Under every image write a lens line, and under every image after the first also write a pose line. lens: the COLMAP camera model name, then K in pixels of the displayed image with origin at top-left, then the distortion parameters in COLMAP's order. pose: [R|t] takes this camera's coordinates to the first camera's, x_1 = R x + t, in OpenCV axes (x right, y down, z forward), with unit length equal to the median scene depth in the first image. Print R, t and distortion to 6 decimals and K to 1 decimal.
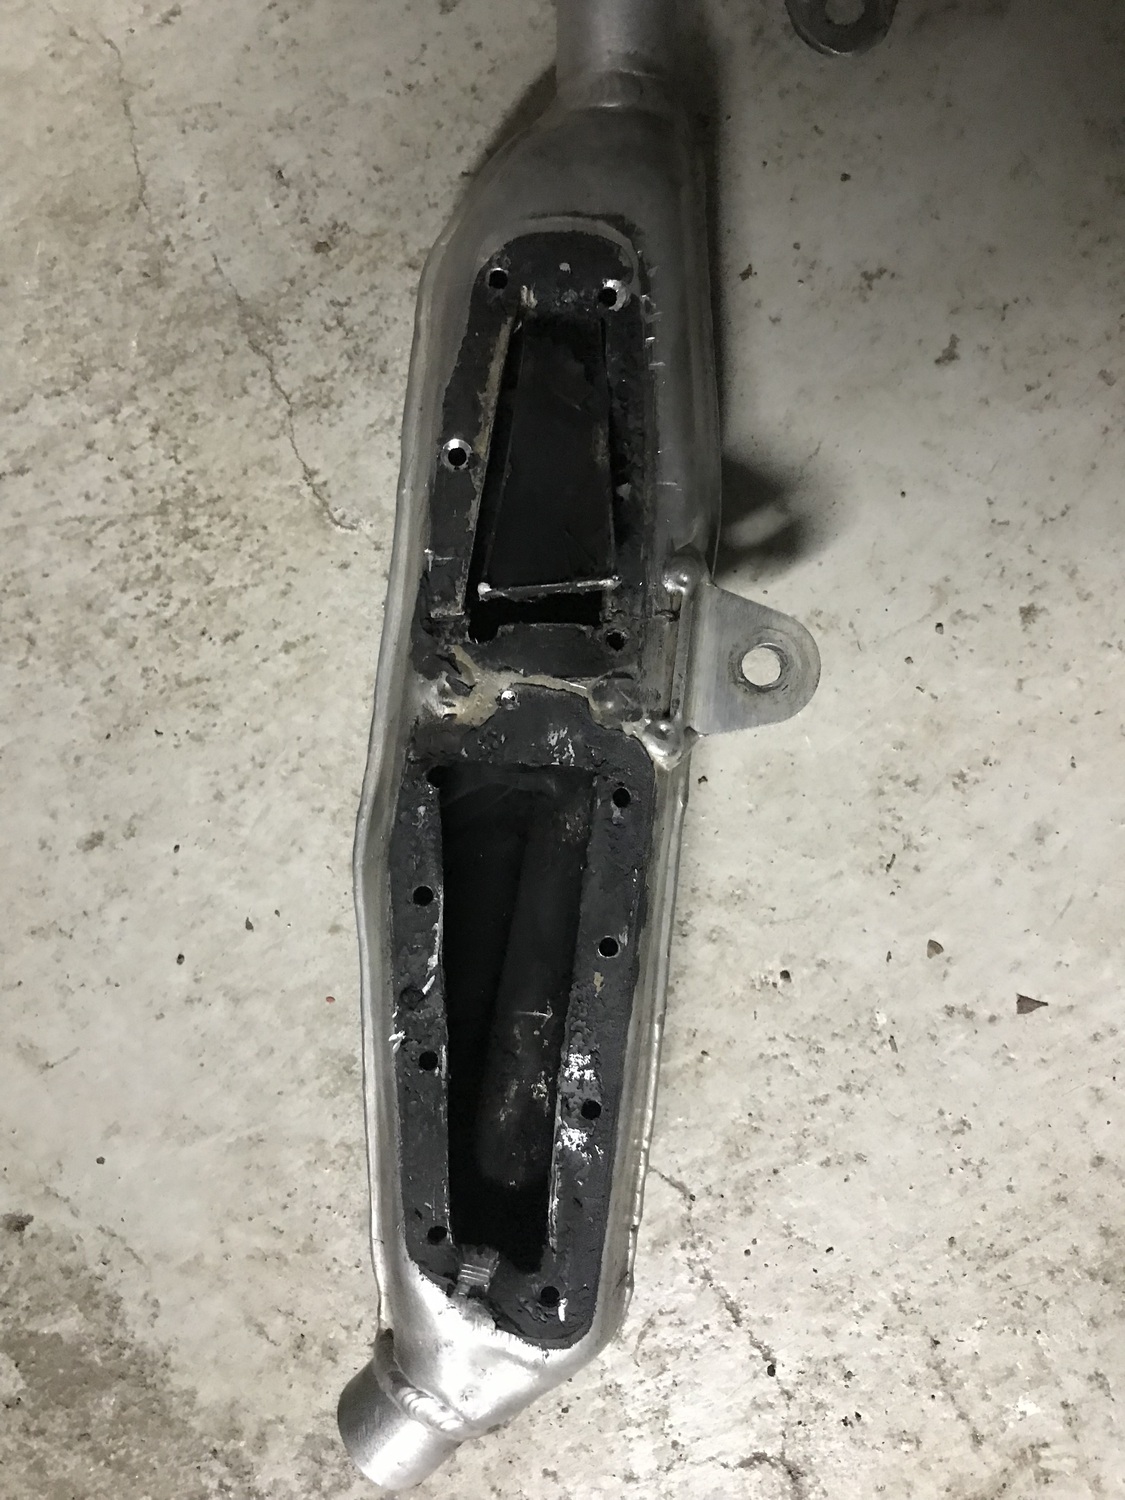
lens RADIAL K [[1249.5, 0, 562.5], [0, 1249.5, 750.0], [0, 0, 1]] dist [0.049601, -0.117019]
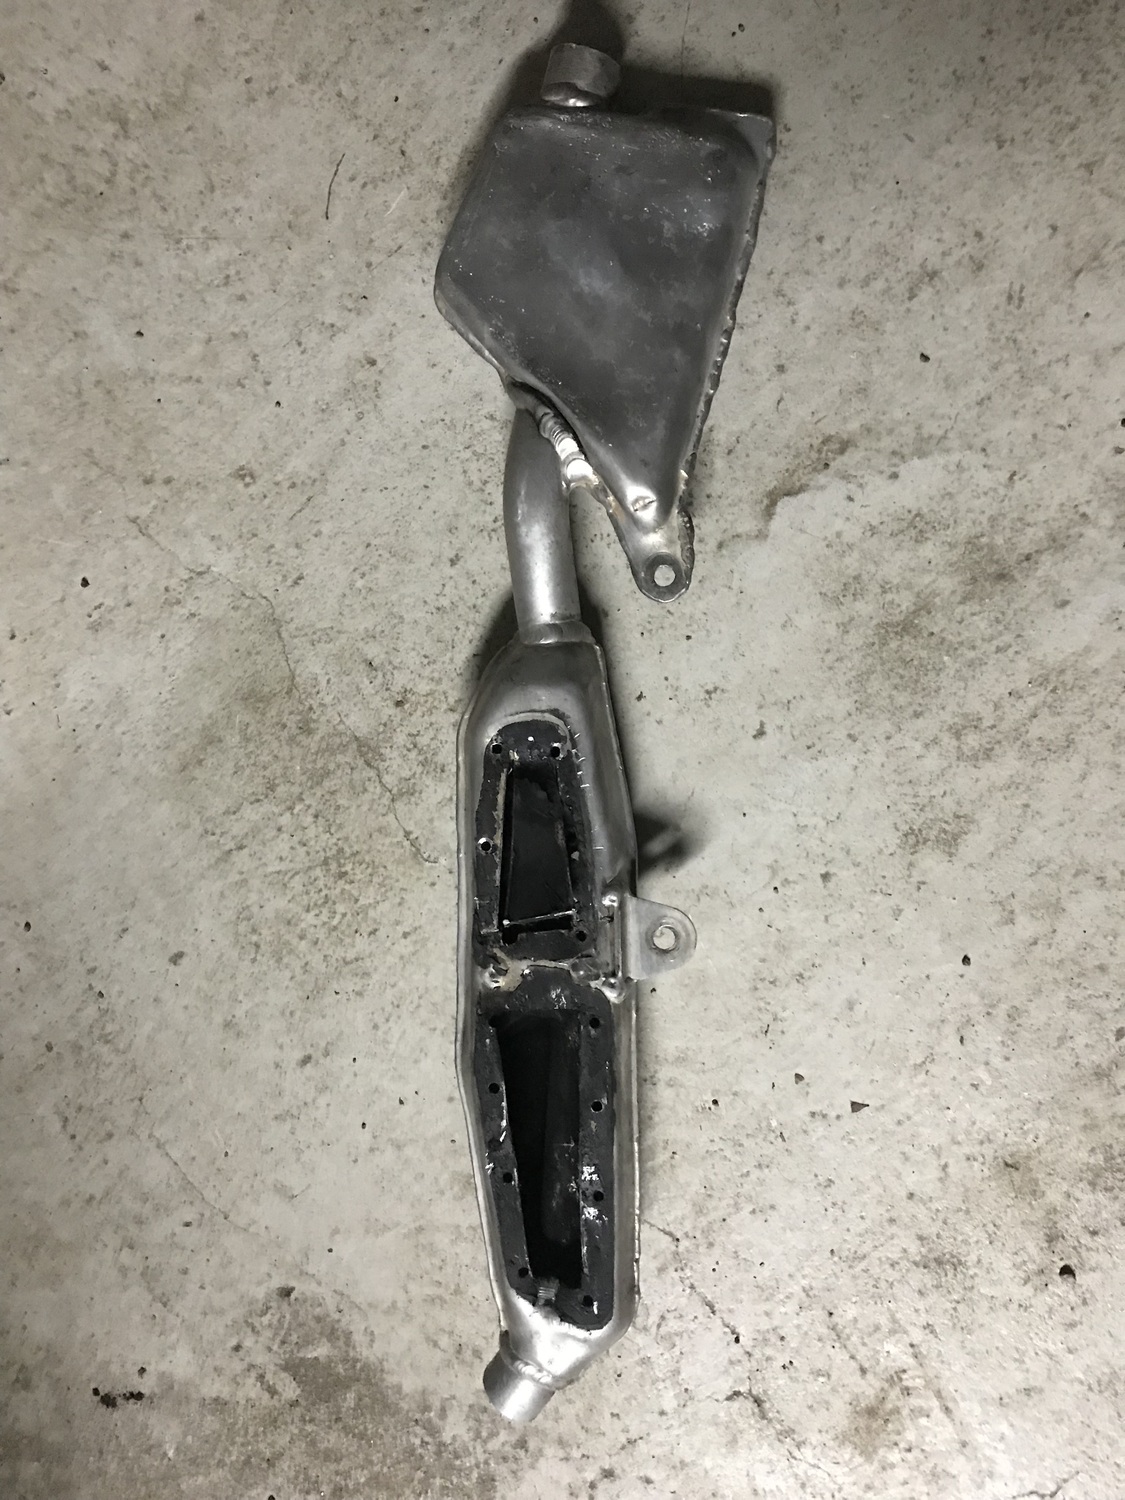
lens RADIAL K [[1248.9, 0, 562.5], [0, 1248.9, 750.0], [0, 0, 1]] dist [0.060852, -0.182436]
pose [[0.989271, -0.123161, -0.078578, 0.163852], [0.119032, 0.991353, -0.055239, -0.220829], [0.084702, 0.045293, 0.995376, -0.718655]]
